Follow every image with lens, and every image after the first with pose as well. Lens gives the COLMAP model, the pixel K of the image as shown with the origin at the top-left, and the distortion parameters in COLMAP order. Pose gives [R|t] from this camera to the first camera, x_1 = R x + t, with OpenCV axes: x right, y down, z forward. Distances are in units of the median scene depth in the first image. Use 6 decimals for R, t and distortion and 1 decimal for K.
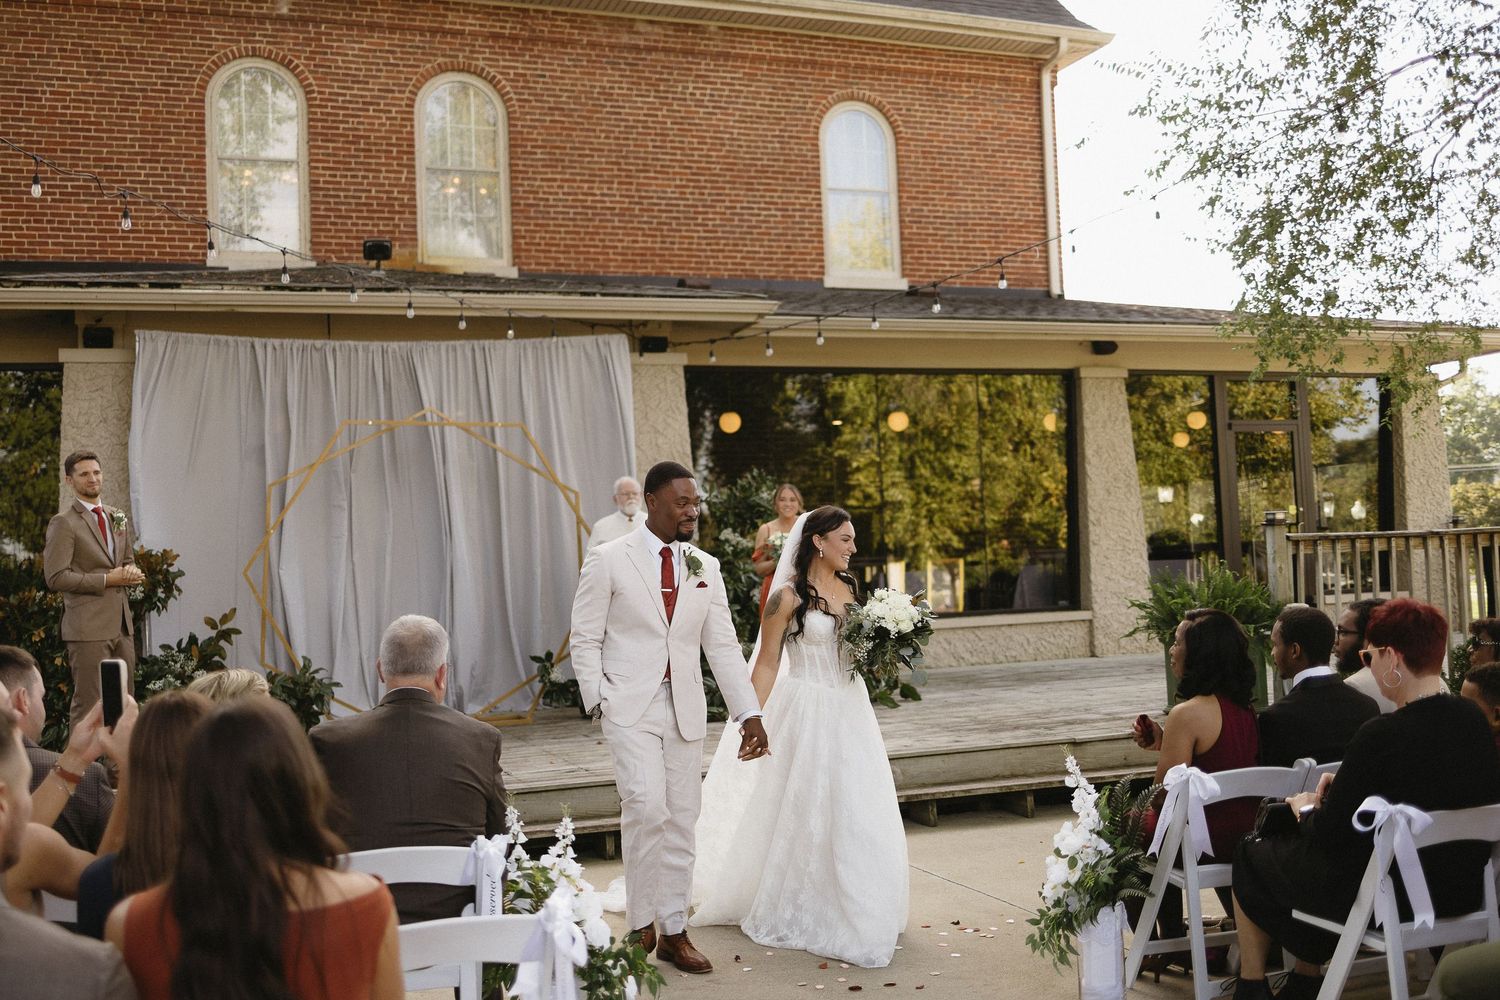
lens RADIAL K [[1520.0, 0, 747.1], [0, 1520.0, 489.5], [0, 0, 1]] dist [-0.033805, 0.000000]
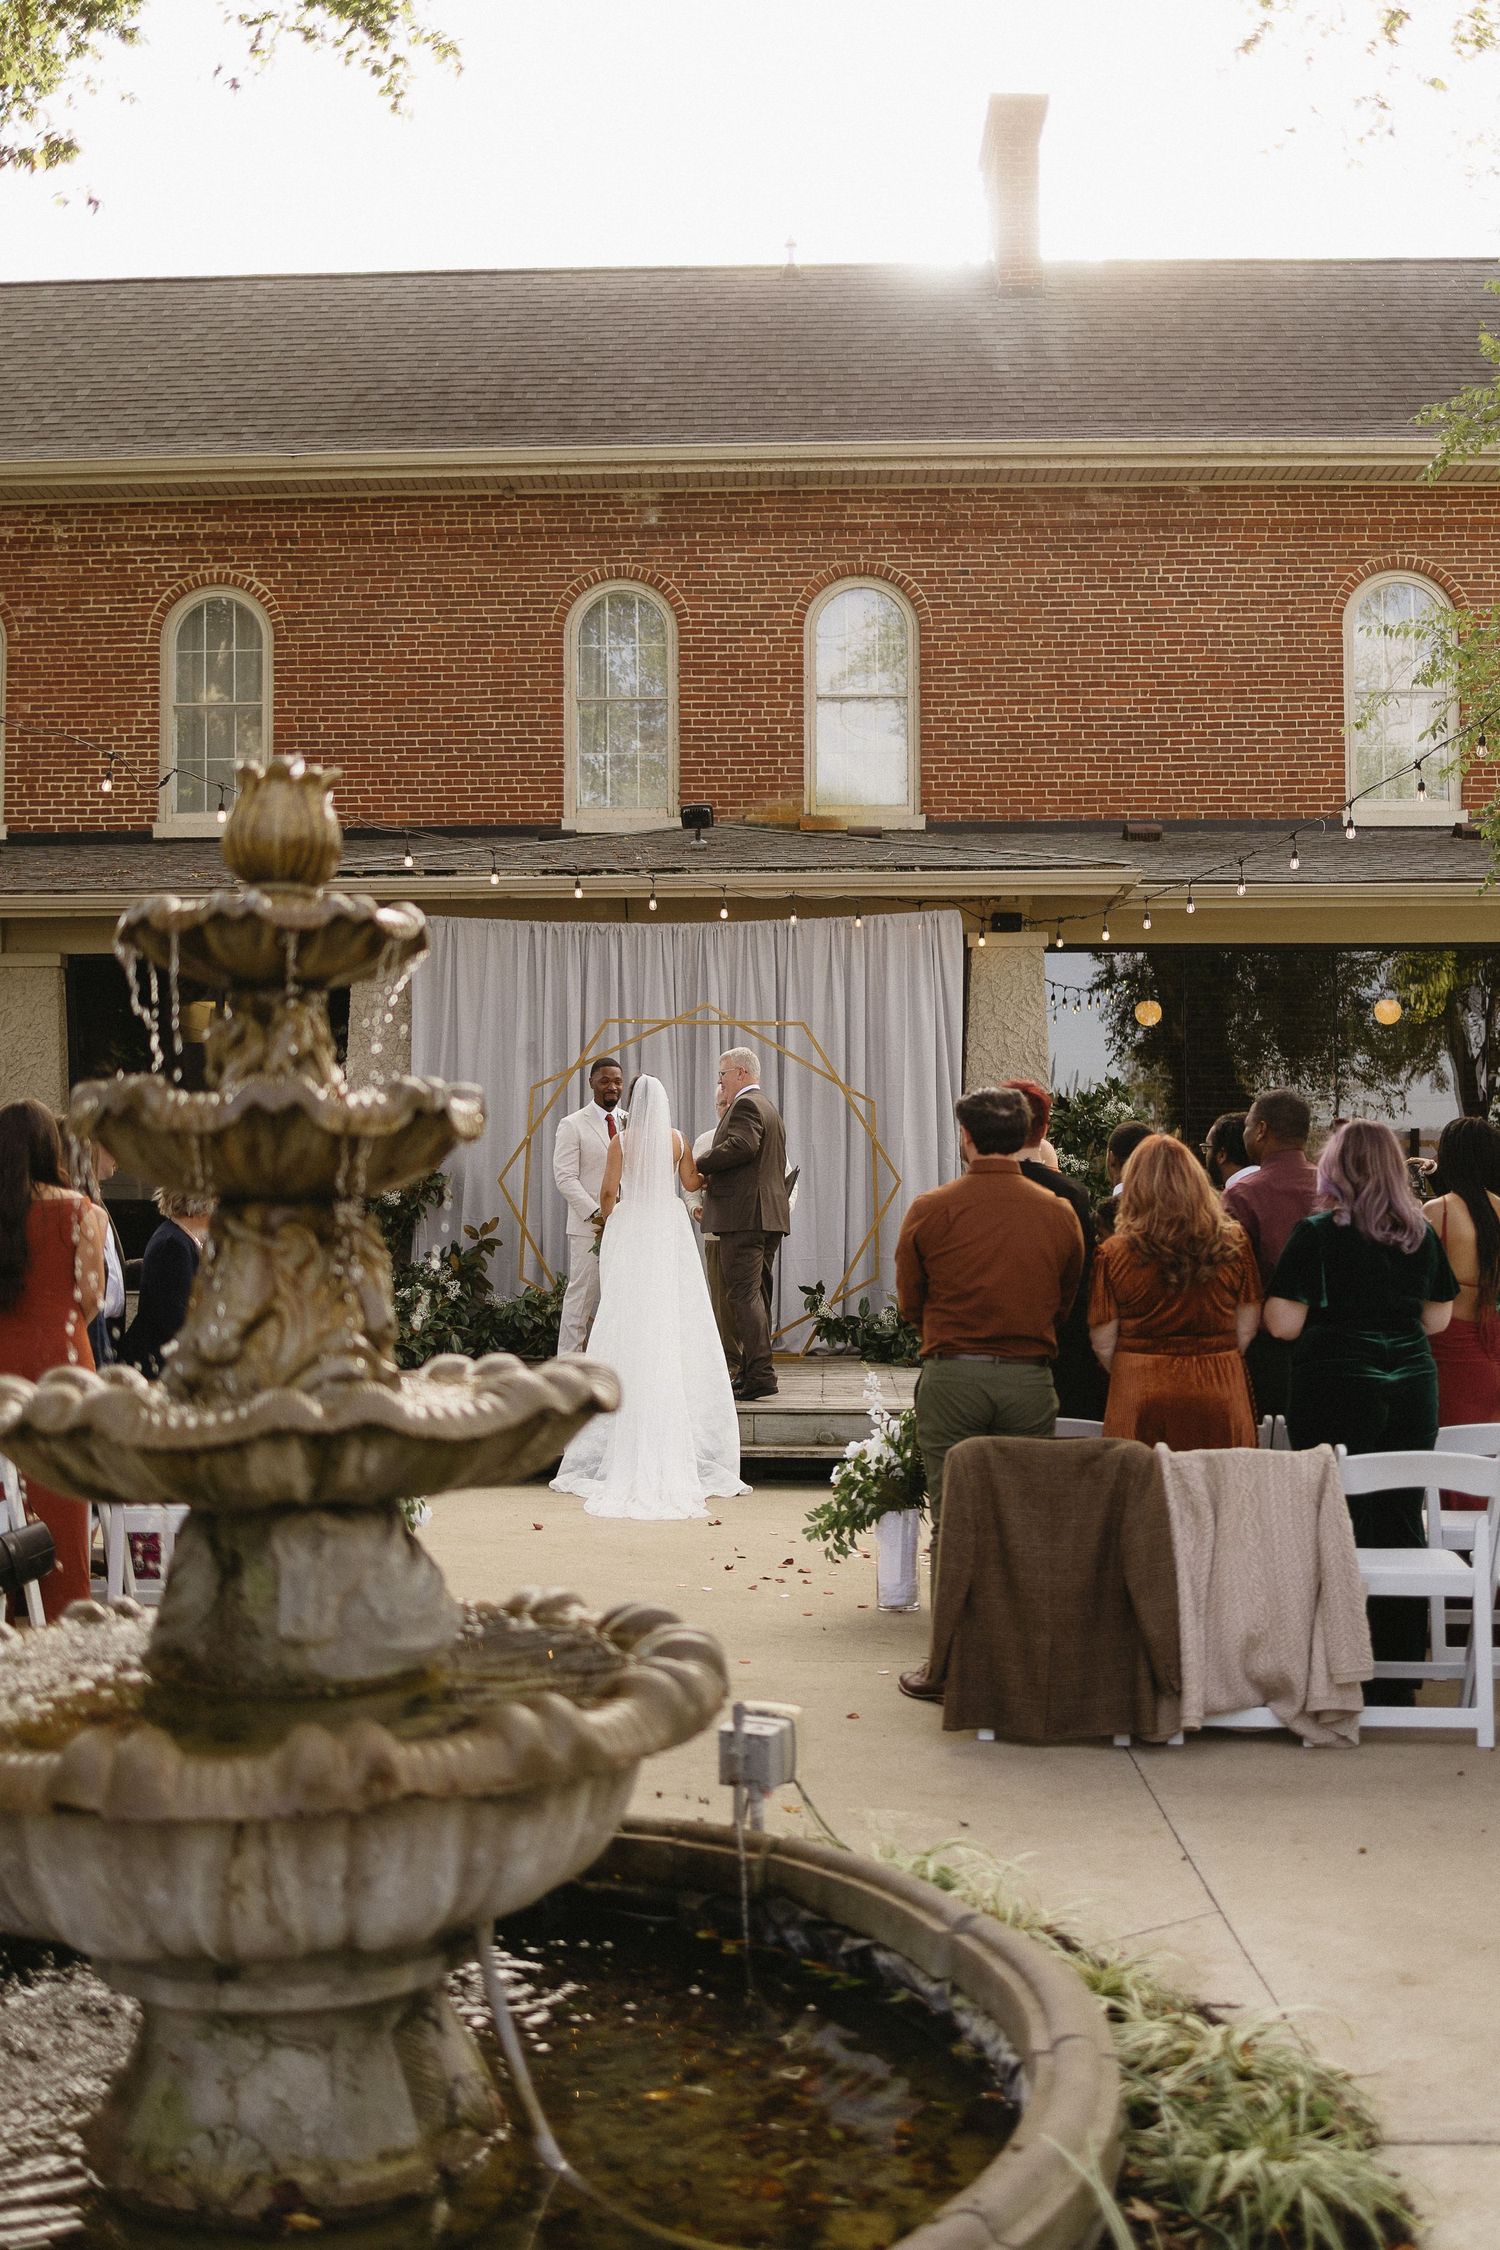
lens RADIAL K [[2280.0, 0, 761.4], [0, 2280.0, 1155.5], [0, 0, 1]] dist [-0.033805, 0.000000]
pose [[0.927958, 0.029153, -0.371542, 0.235294], [-0.014913, 0.999042, 0.041143, -0.014461], [0.372386, -0.032638, 0.927504, -0.172887]]
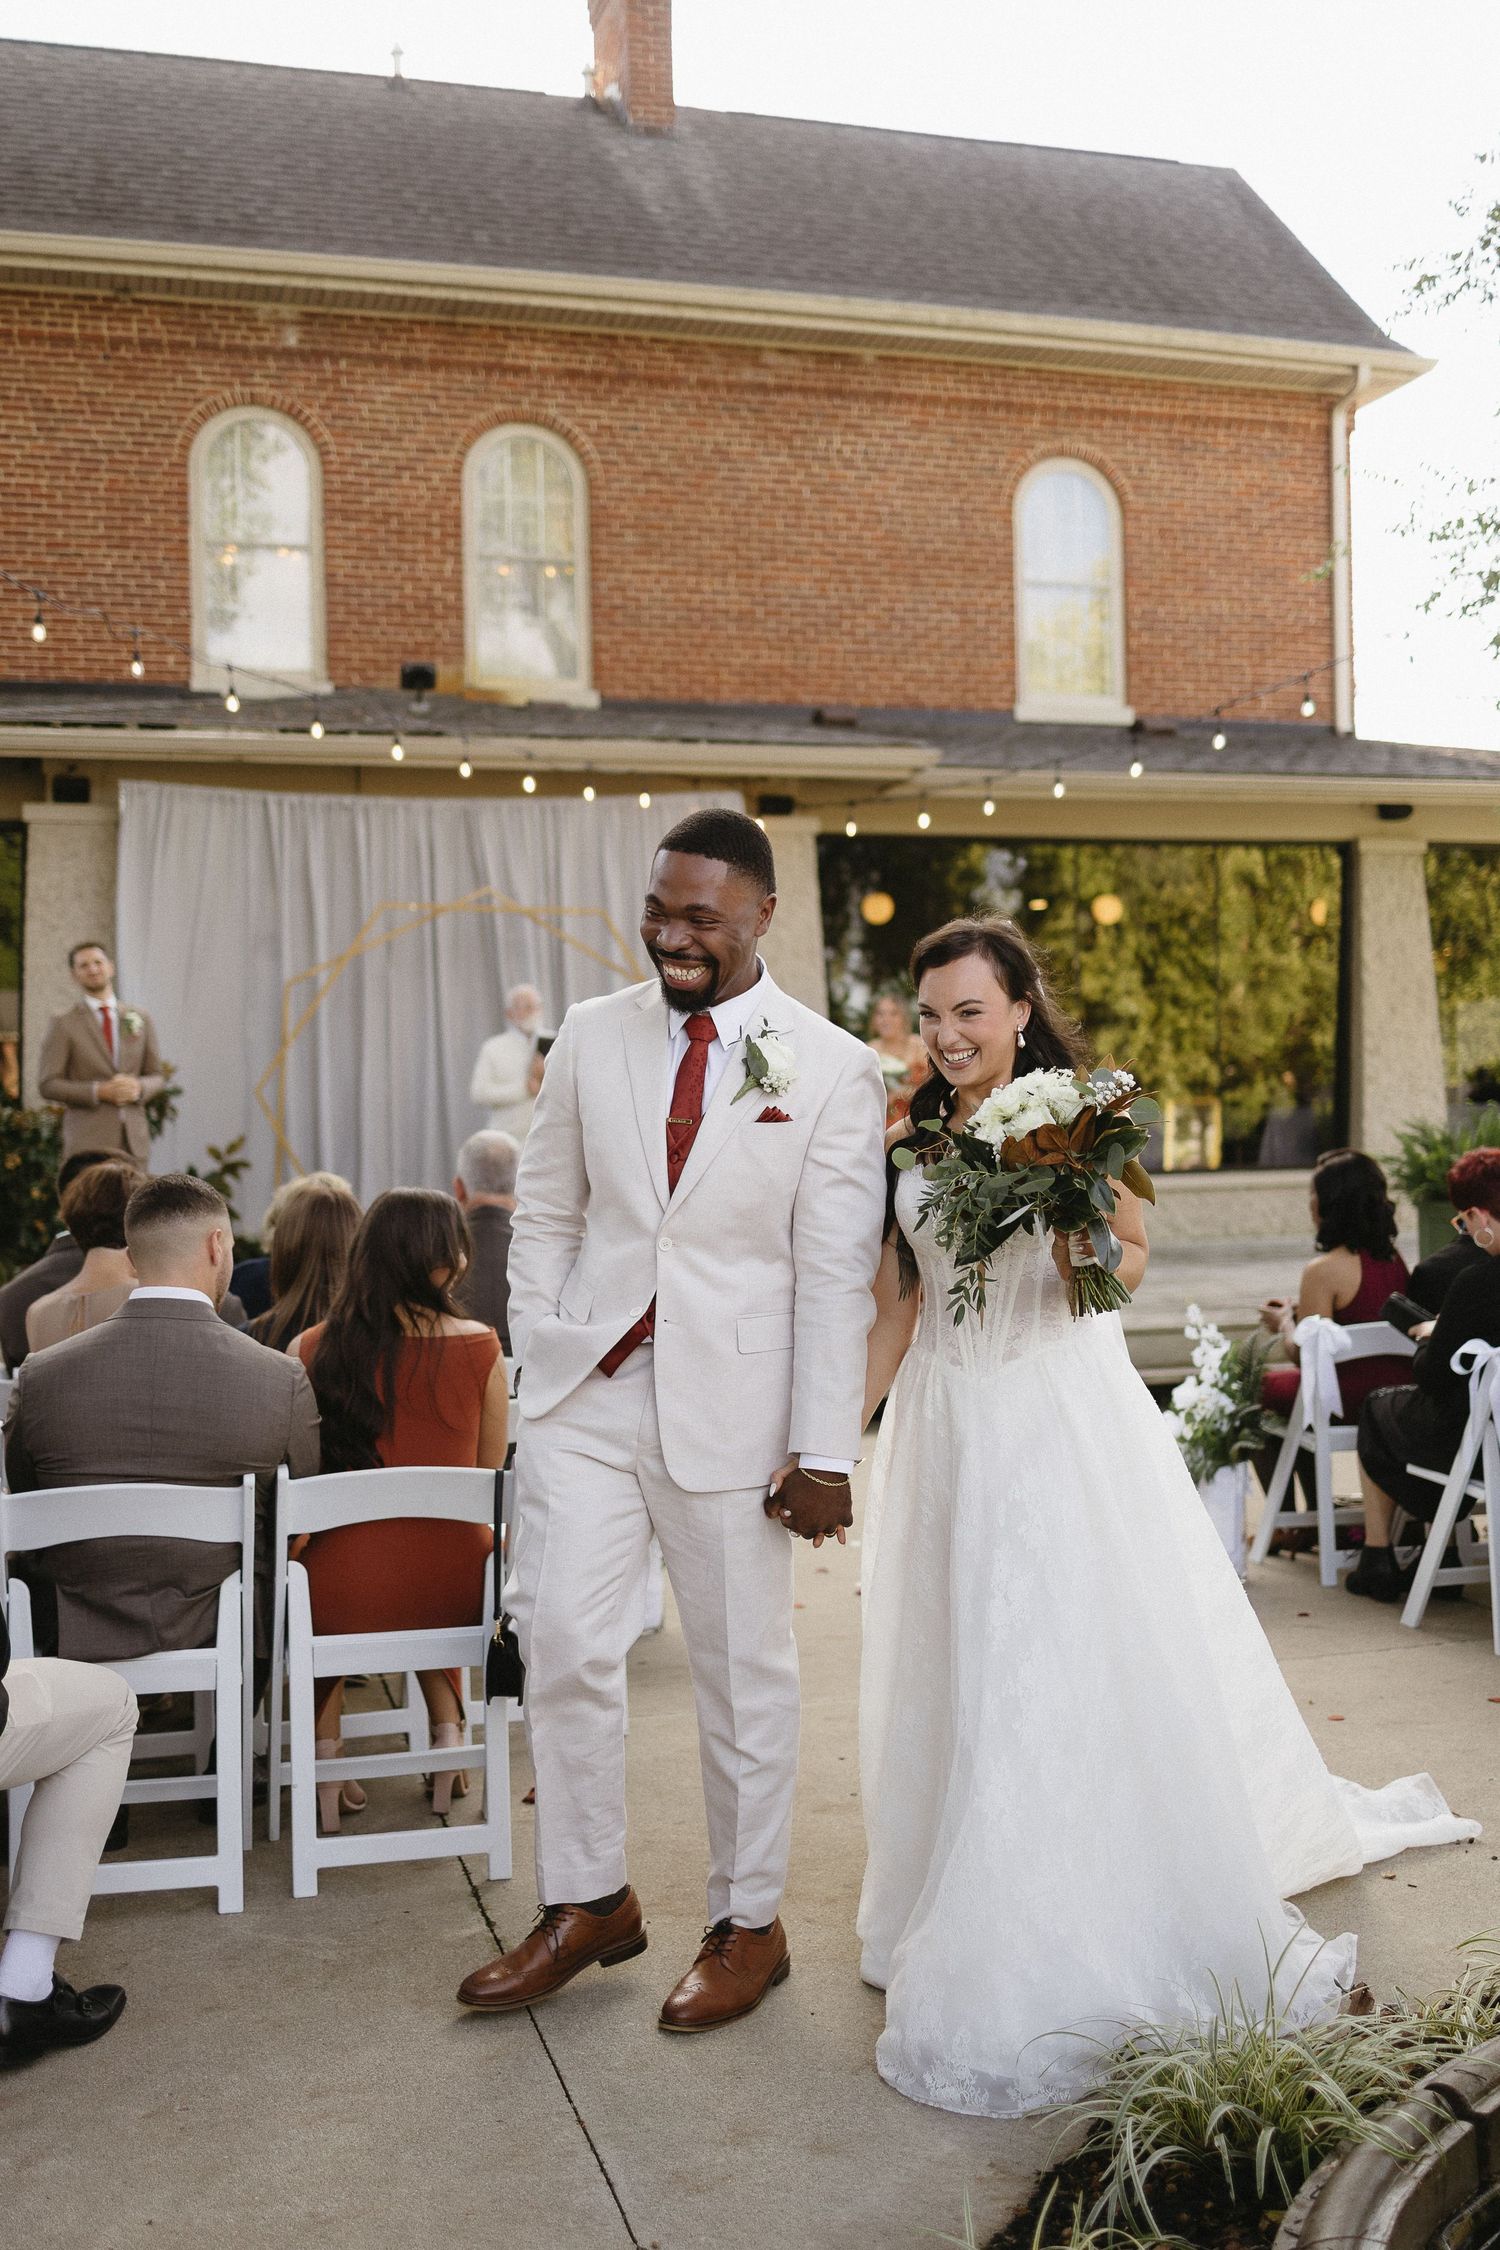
lens RADIAL K [[2280.0, 0, 758.5], [0, 2280.0, 1144.6], [0, 0, 1]] dist [-0.033805, 0.000000]
pose [[0.996953, 0.024670, -0.074004, 0.015722], [-0.019546, 0.997413, 0.069174, -0.003656], [0.075519, -0.067516, 0.994856, -0.123269]]
